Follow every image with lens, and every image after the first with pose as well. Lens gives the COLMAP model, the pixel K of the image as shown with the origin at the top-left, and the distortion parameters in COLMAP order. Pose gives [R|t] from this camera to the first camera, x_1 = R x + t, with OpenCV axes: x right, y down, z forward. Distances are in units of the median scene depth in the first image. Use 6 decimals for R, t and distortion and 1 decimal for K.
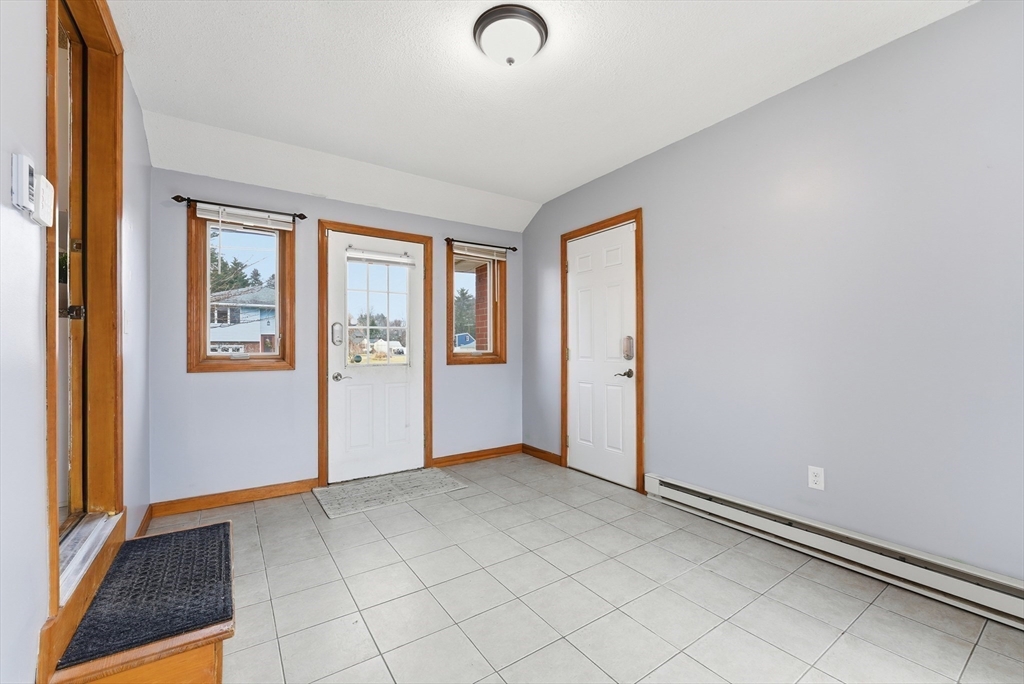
lens RADIAL K [[421.2, 0, 512.0], [0, 421.2, 342.0], [0, 0, 1]] dist [-0.000810, -0.000029]
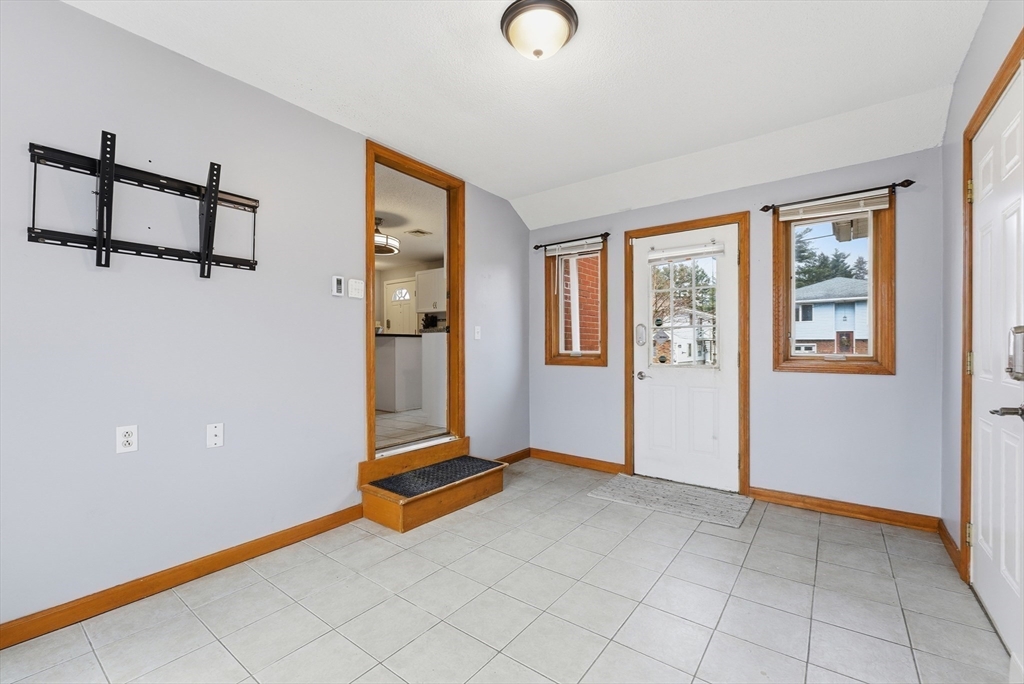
lens RADIAL K [[431.7, 0, 512.0], [0, 431.7, 342.0], [0, 0, 1]] dist [-0.000395, -0.000049]
pose [[0.314934, -0.006205, -0.949093, 0.452890], [0.010624, 0.999939, -0.003012, -0.001024], [0.949054, -0.009134, 0.314980, 0.310066]]
